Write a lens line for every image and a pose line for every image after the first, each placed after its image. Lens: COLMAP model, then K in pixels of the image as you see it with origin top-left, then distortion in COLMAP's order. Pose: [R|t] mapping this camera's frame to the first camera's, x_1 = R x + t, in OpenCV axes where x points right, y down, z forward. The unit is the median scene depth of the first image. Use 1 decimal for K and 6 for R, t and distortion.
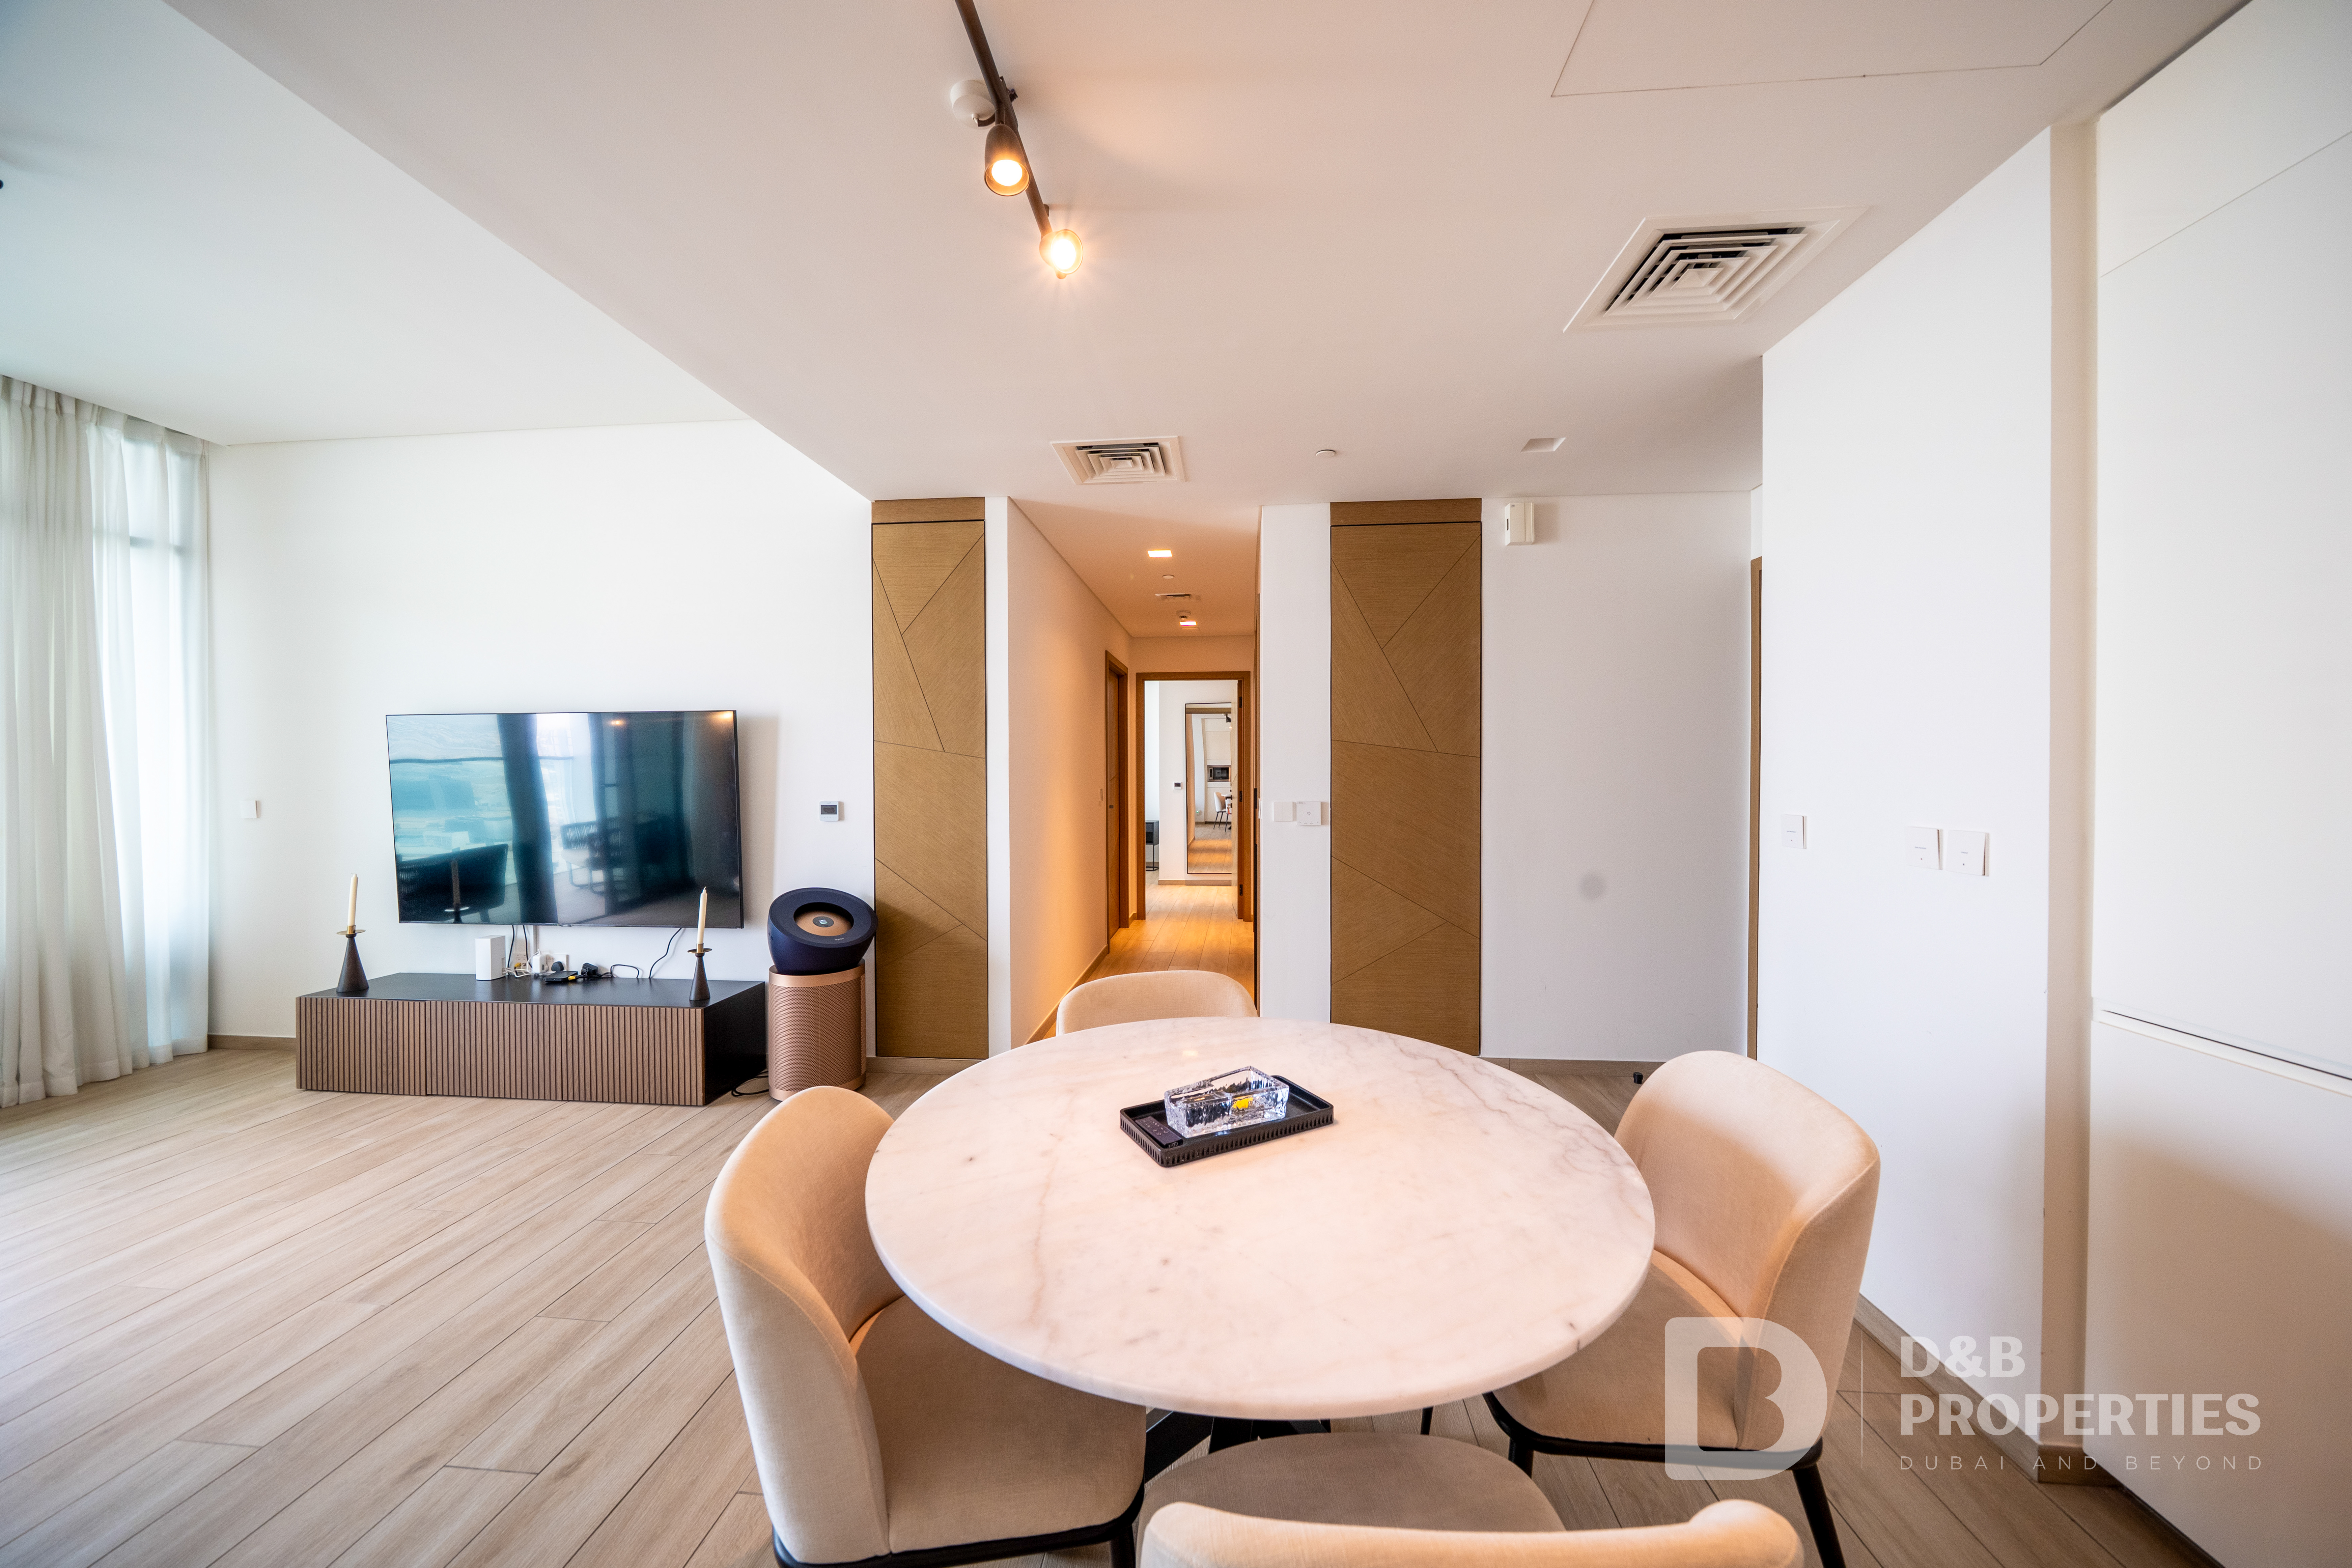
lens RADIAL K [[793.2, 0, 1180.6], [0, 793.2, 779.9], [0, 0, 1]] dist [-0.007954, 0.000351]
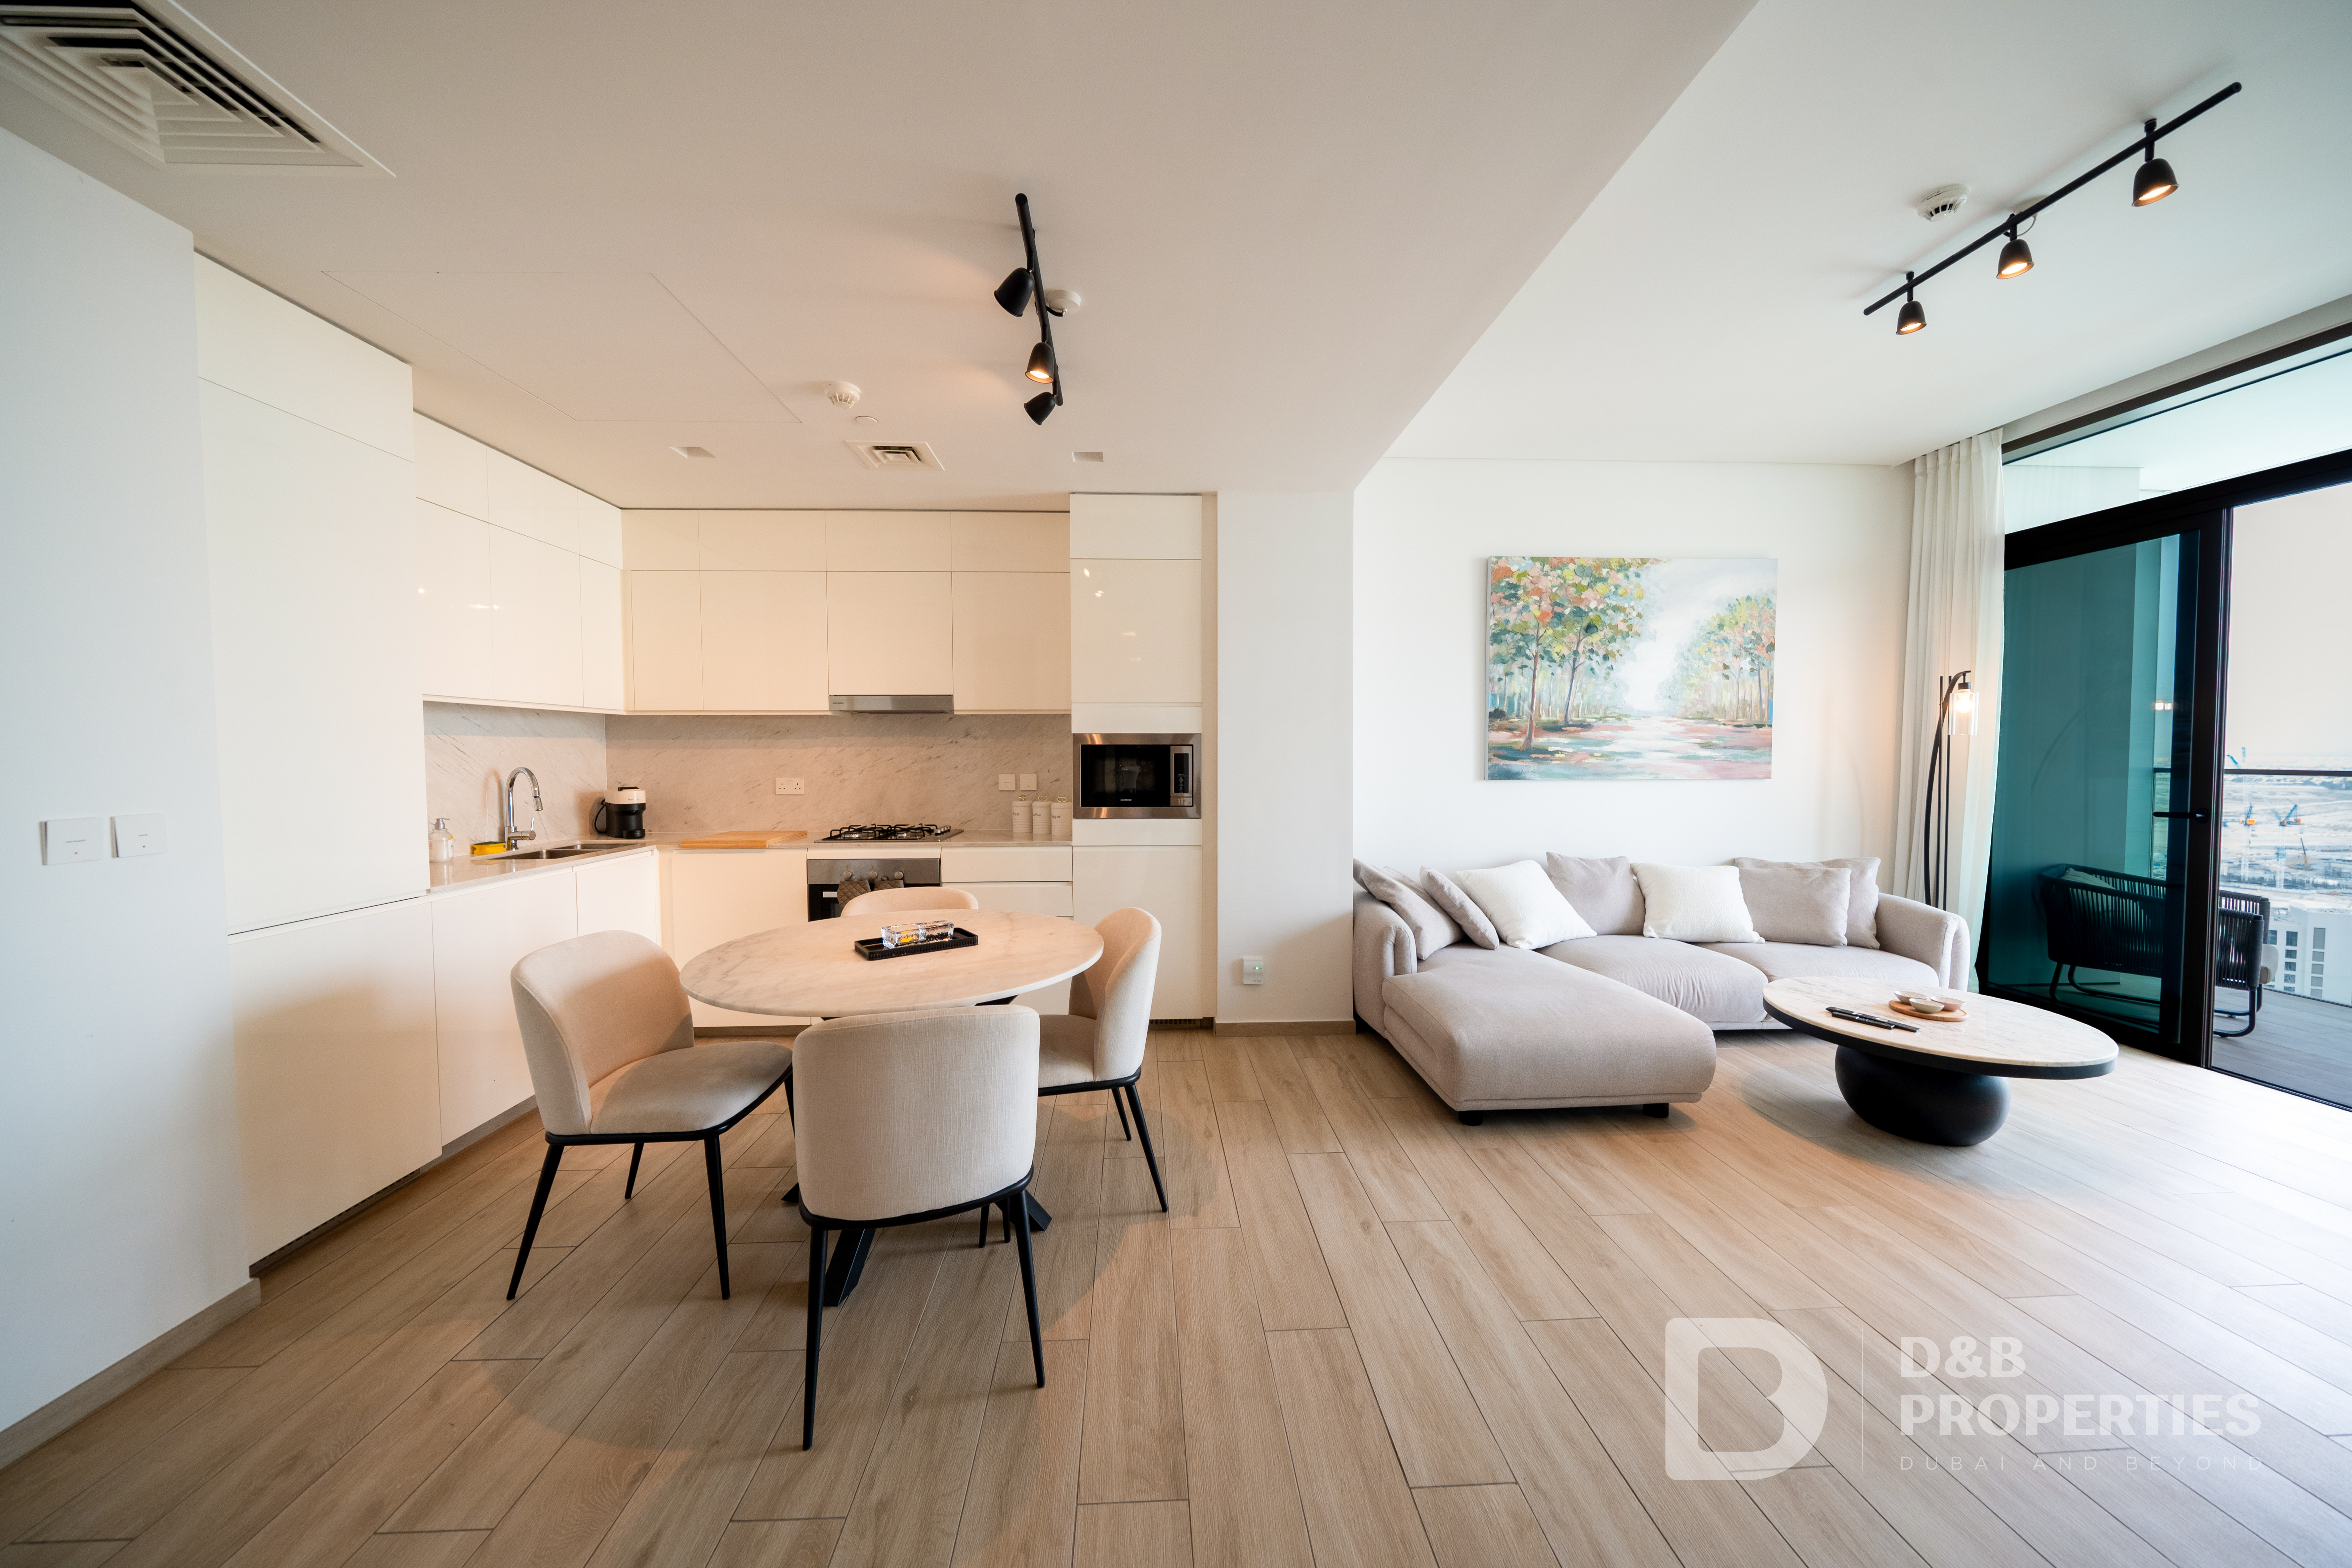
lens RADIAL K [[793.2, 0, 1180.8], [0, 793.2, 790.2], [0, 0, 1]] dist [-0.007954, 0.000351]
pose [[-0.990920, 0.012805, -0.133841, -0.216385], [0.005985, 0.998668, 0.051240, -0.008818], [0.134319, 0.049974, -0.989677, 2.045445]]
